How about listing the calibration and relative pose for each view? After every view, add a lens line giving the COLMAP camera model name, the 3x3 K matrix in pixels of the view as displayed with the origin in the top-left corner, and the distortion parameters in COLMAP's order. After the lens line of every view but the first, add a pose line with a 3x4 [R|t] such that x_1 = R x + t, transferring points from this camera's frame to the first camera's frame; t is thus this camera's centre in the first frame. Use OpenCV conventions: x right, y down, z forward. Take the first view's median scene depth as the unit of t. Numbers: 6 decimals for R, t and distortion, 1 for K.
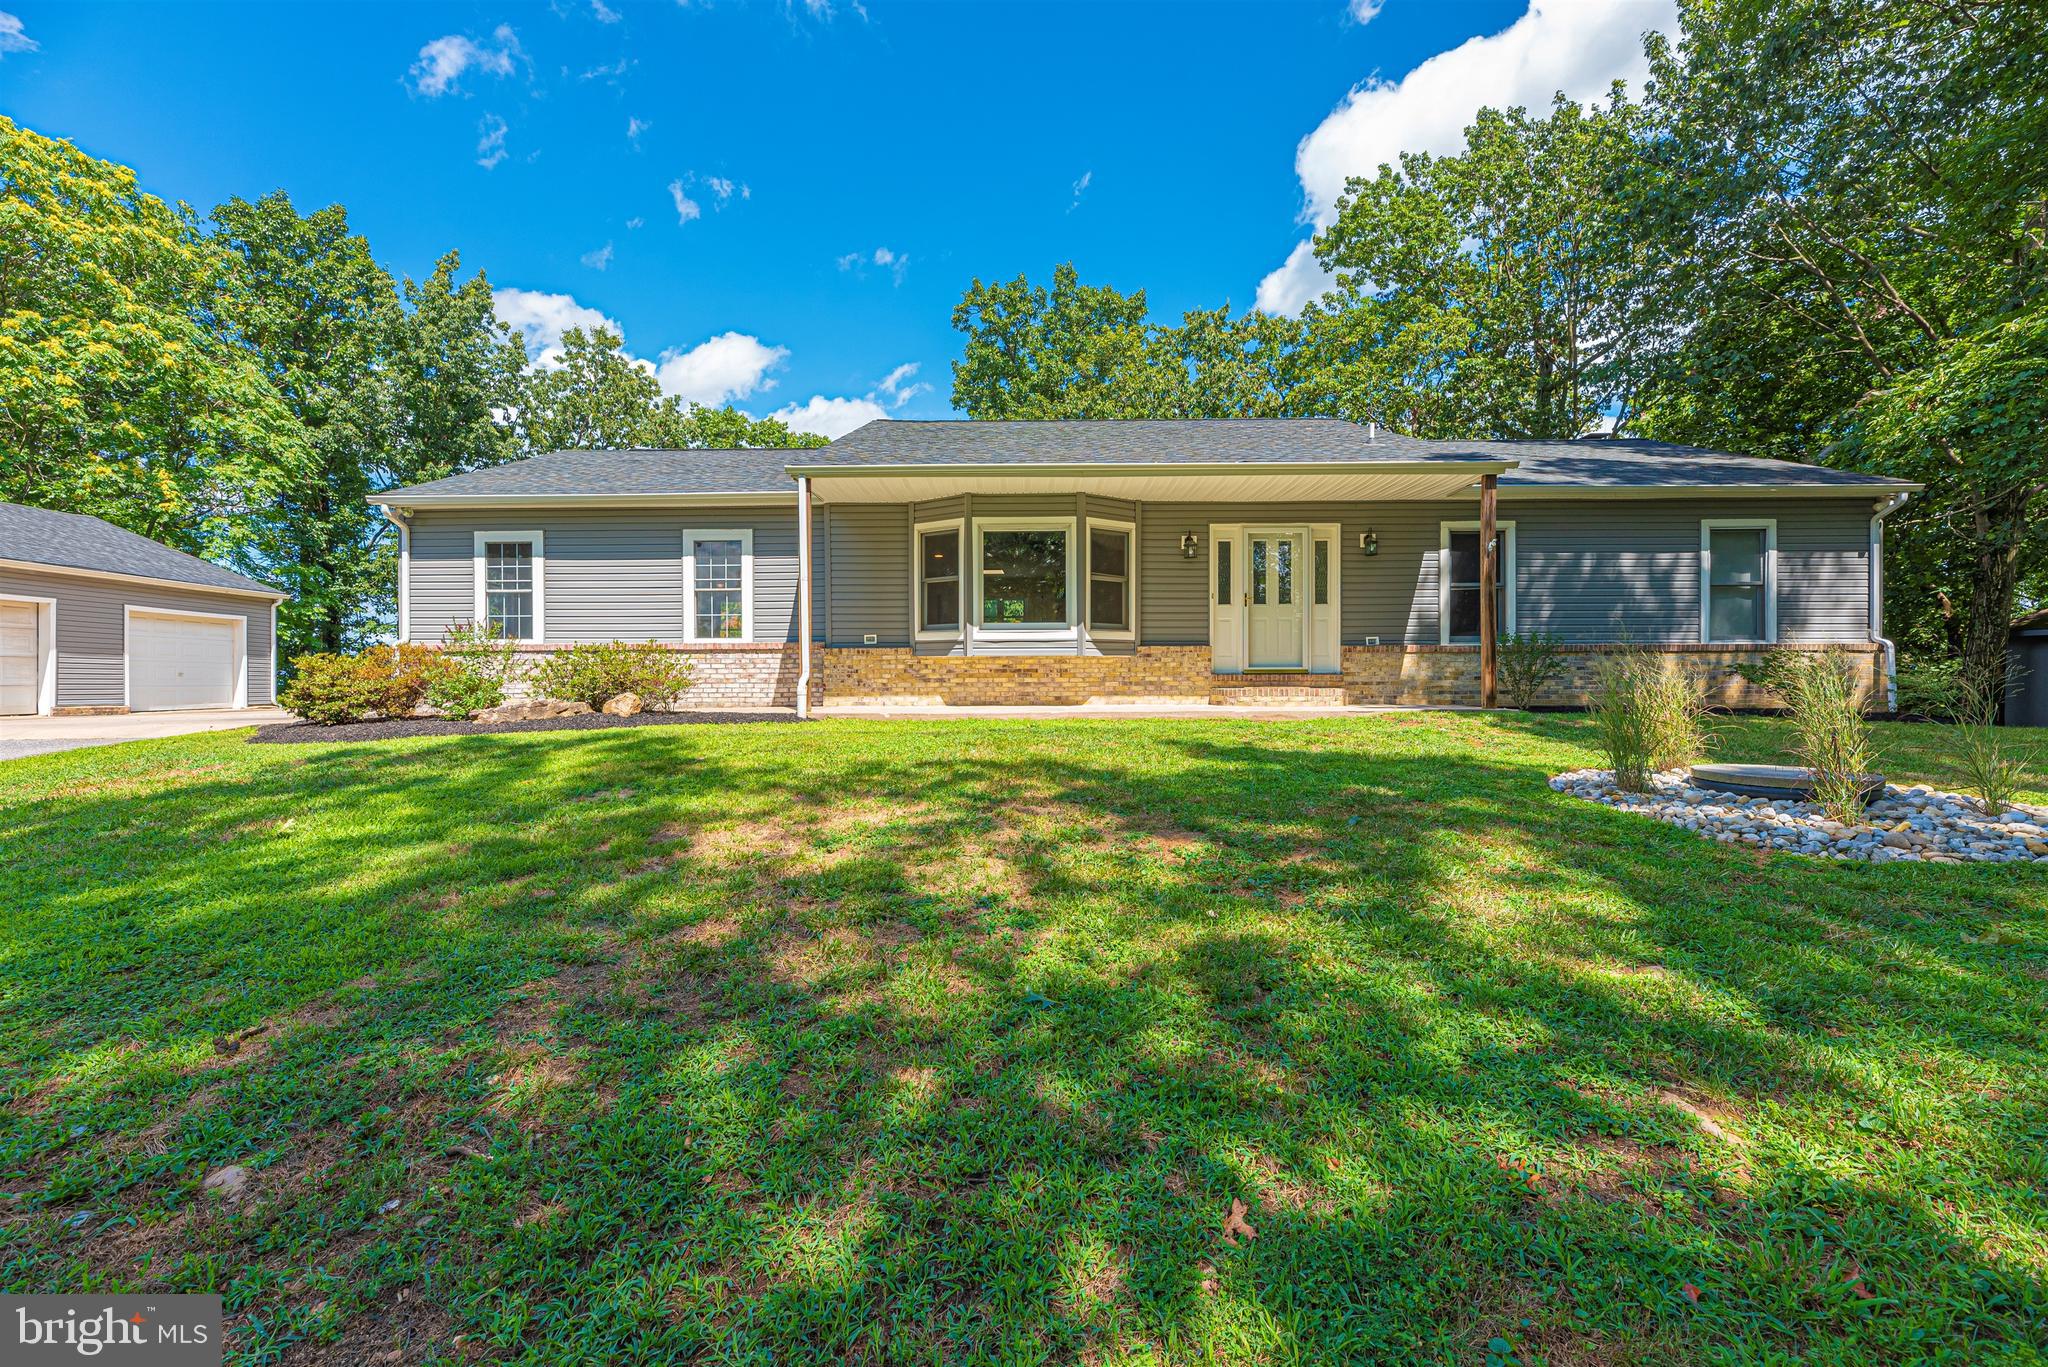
lens RADIAL K [[839.8, 0, 1014.7], [0, 839.8, 697.3], [0, 0, 1]] dist [-0.001156, -0.000047]
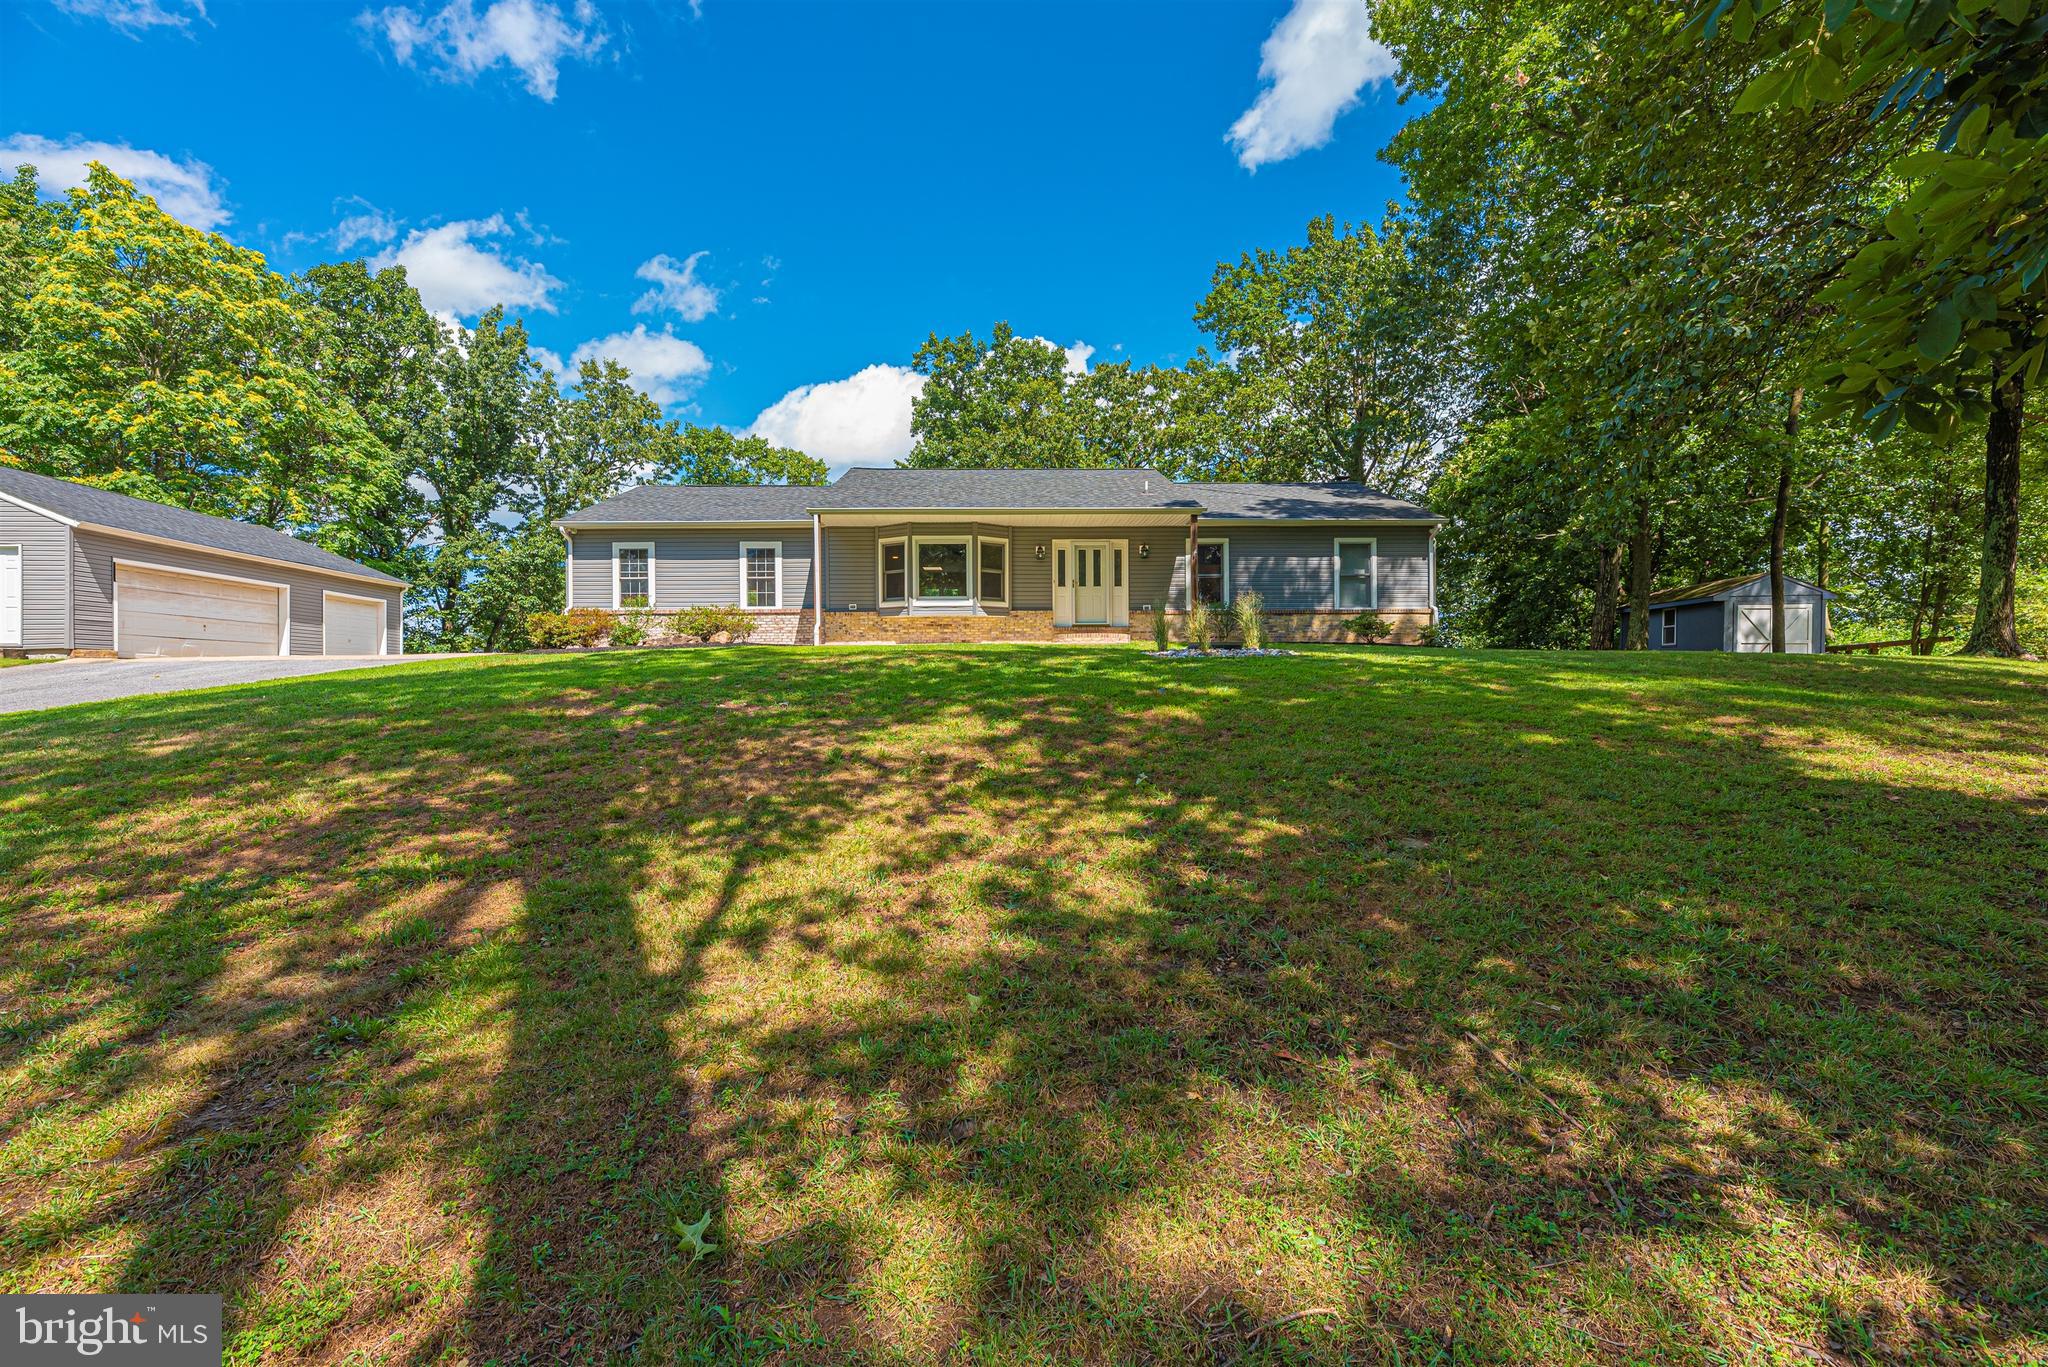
lens RADIAL K [[819.5, 0, 1023.3], [0, 819.5, 693.4], [0, 0, 1]] dist [0.002339, -0.001609]
pose [[0.998692, -0.005857, 0.050803, 0.086084], [0.005929, 0.999982, -0.001282, 0.108981], [-0.050795, 0.001582, 0.998708, -0.665248]]
